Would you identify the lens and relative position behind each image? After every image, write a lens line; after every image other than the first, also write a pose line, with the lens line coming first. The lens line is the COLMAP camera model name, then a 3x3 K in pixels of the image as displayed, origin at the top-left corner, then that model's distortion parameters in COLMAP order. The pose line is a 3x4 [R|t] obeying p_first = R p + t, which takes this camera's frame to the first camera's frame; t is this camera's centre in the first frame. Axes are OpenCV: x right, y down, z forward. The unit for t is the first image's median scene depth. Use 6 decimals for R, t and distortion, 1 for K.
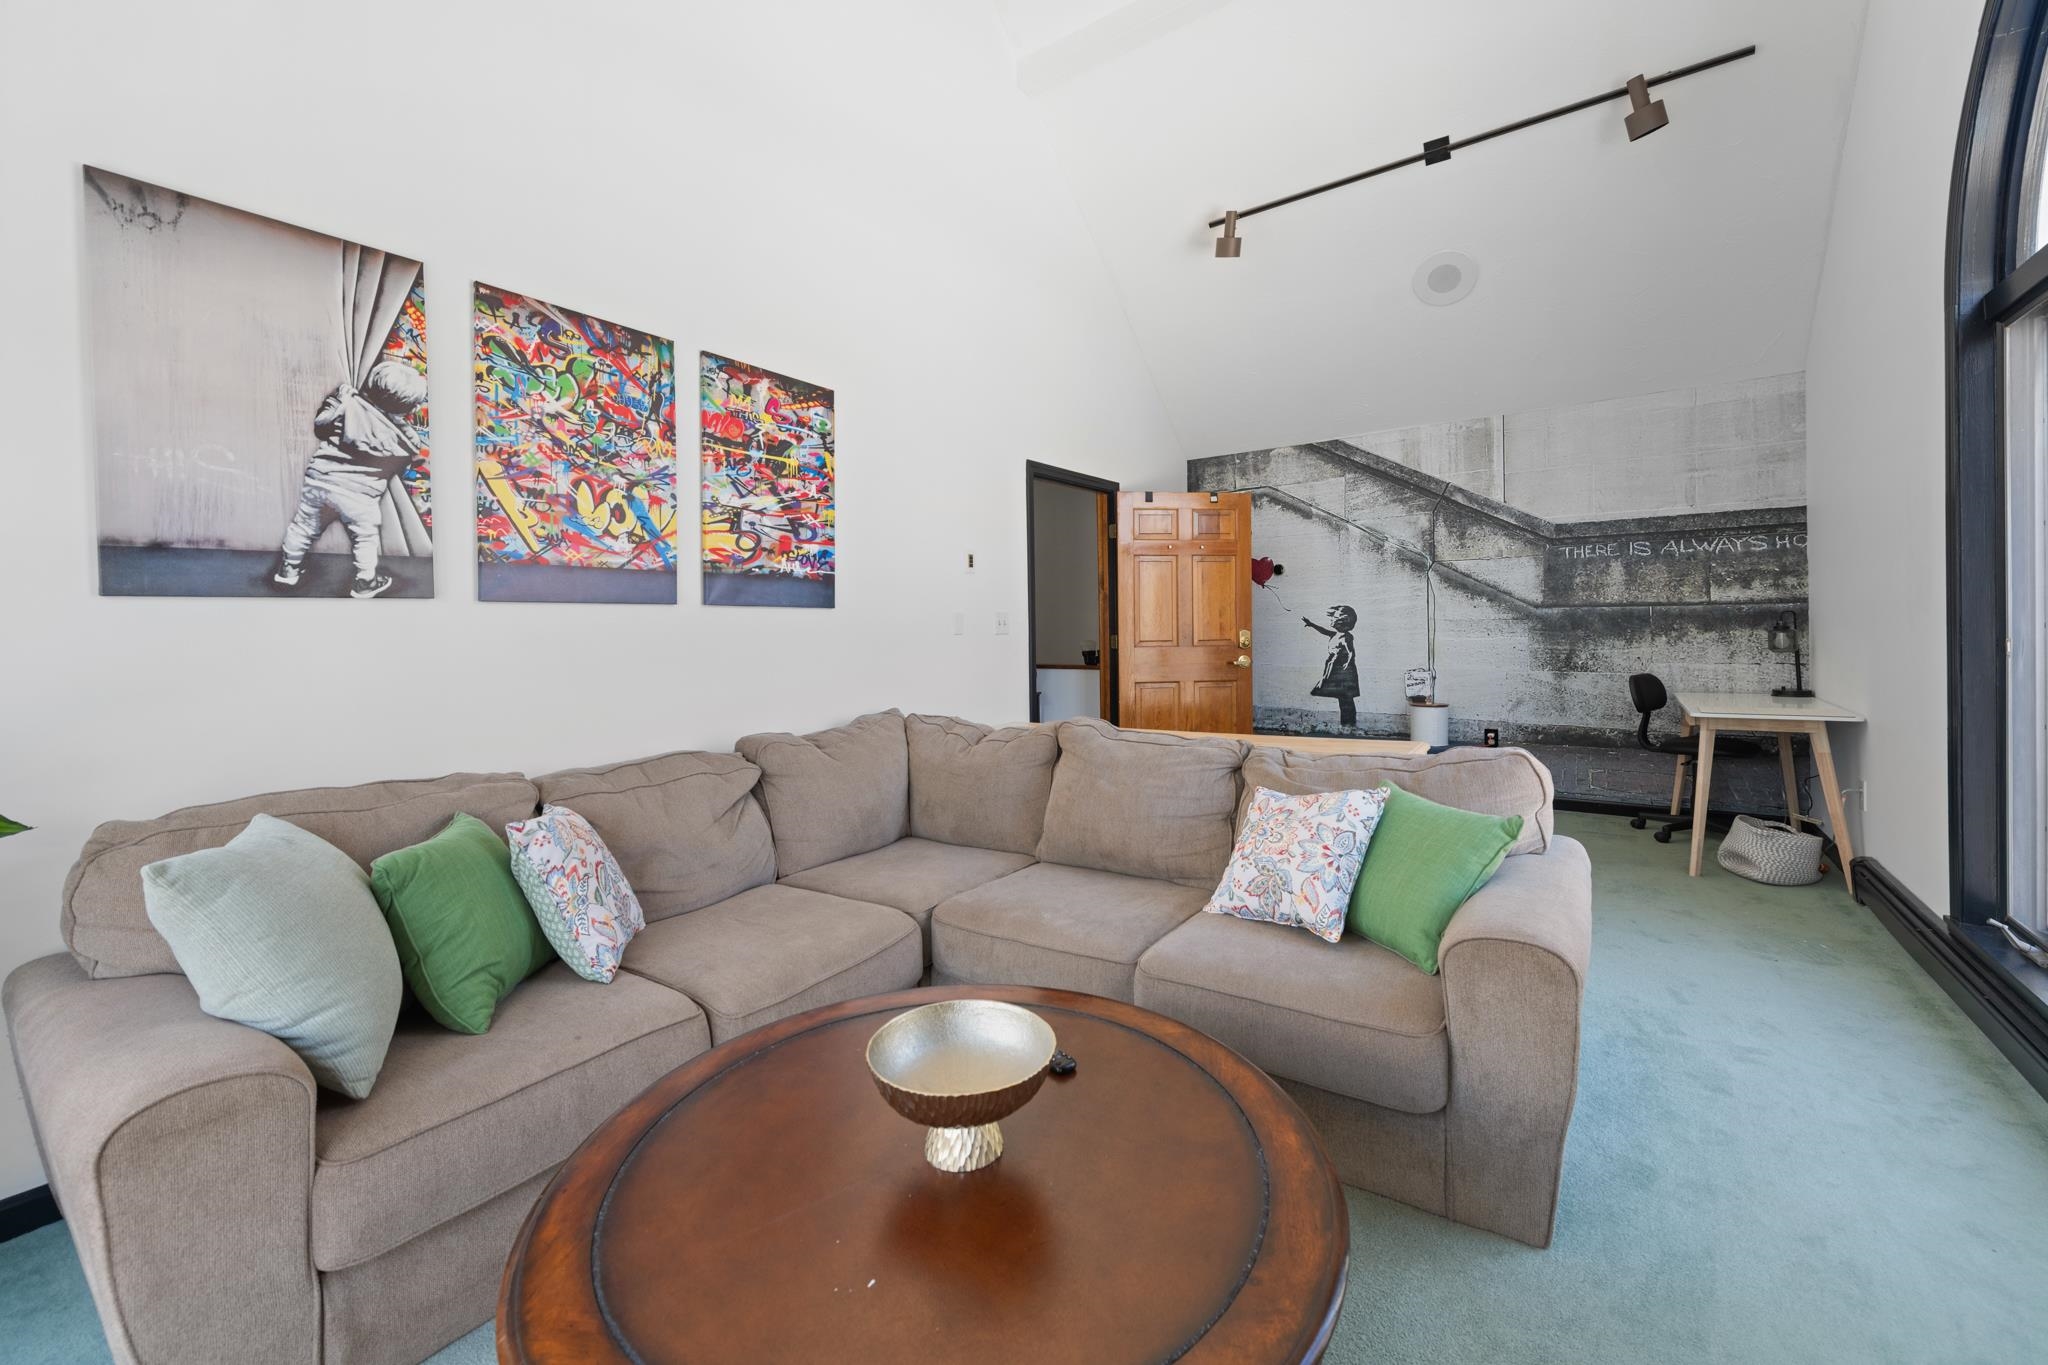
lens RADIAL K [[821.7, 0, 1026.6], [0, 821.7, 629.0], [0, 0, 1]] dist [0.000129, -0.000233]
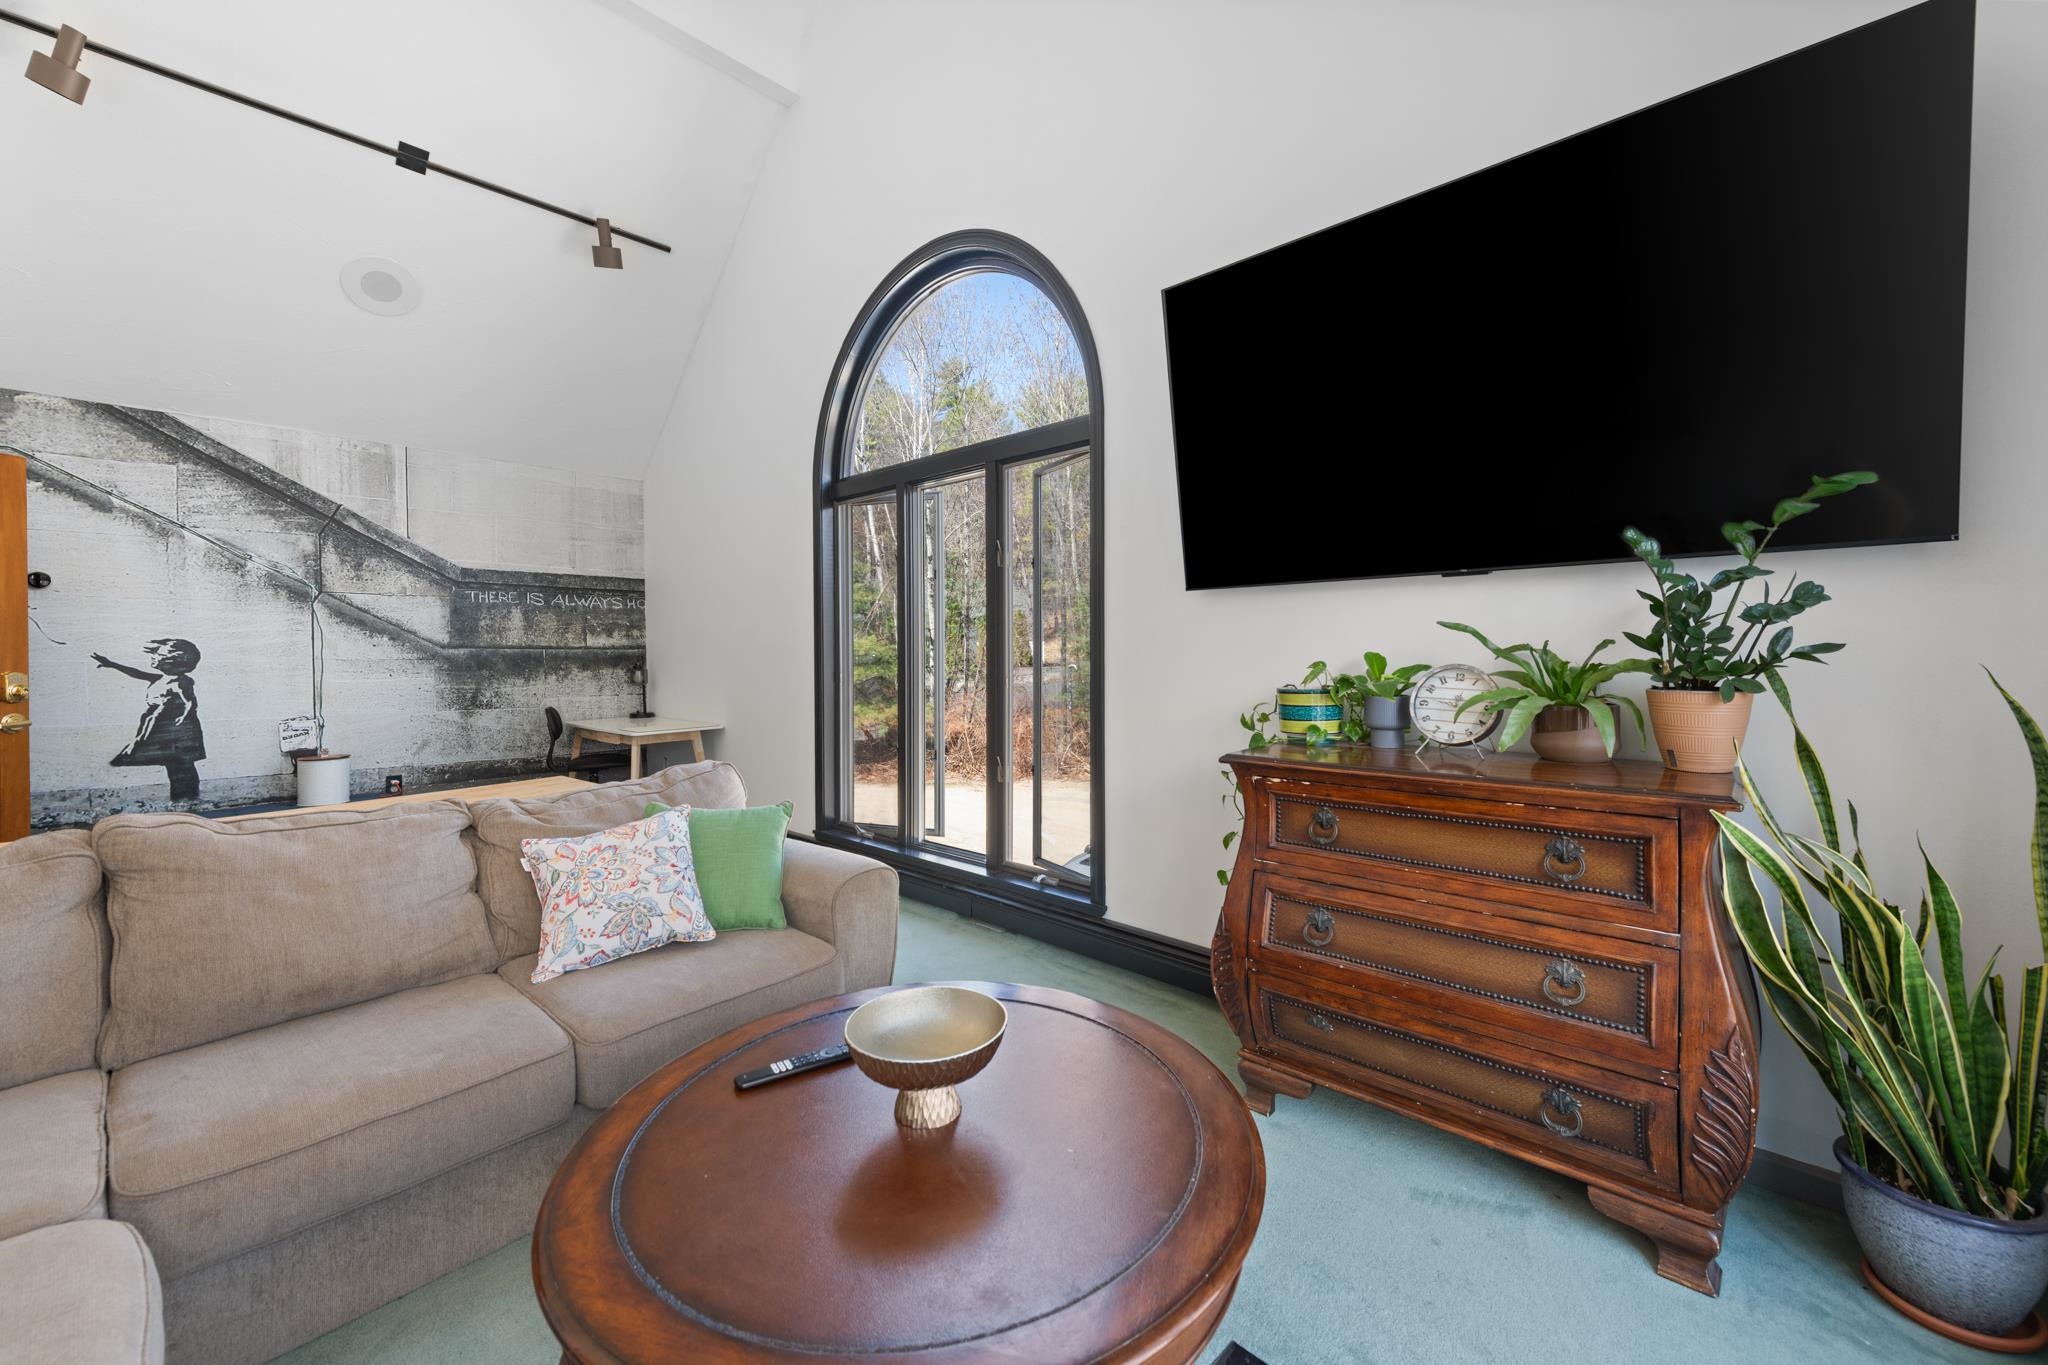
lens RADIAL K [[804.5, 0, 1032.7], [0, 804.5, 654.8], [0, 0, 1]] dist [0.008194, -0.000256]
pose [[0.130364, 0.014227, 0.991364, -0.266588], [0.004995, 0.999875, -0.015006, 0.000770], [-0.991454, 0.006908, 0.130277, 0.155685]]
